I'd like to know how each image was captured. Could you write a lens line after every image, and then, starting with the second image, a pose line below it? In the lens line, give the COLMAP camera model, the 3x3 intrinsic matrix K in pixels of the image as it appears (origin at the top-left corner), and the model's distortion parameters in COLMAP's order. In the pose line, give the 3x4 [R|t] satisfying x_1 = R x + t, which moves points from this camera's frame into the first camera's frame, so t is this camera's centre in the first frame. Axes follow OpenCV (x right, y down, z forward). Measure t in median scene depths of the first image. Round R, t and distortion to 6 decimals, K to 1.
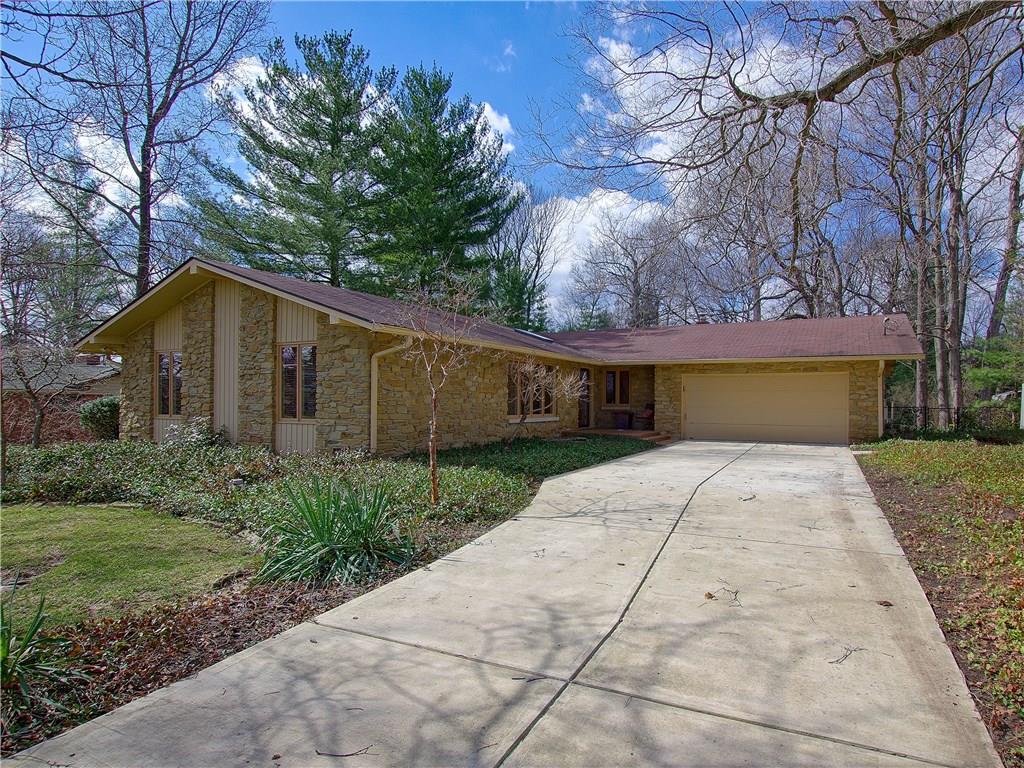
lens RADIAL K [[539.7, 0, 511.8], [0, 539.7, 391.9], [0, 0, 1]] dist [-0.004812, -0.000247]
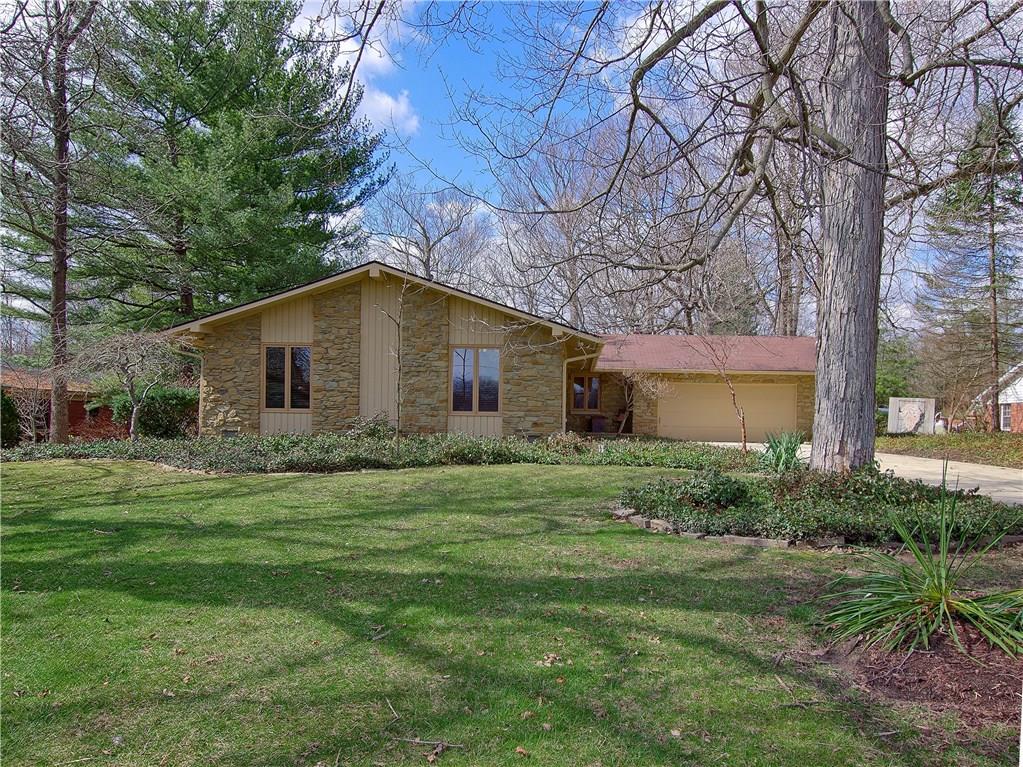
lens RADIAL K [[715.0, 0, 512.3], [0, 715.0, 384.5], [0, 0, 1]] dist [0.002525, -0.000219]
pose [[0.931173, 0.027497, 0.363539, -0.490572], [-0.018974, 0.999455, -0.026995, 0.017425], [-0.364083, 0.018239, 0.931188, -0.249372]]
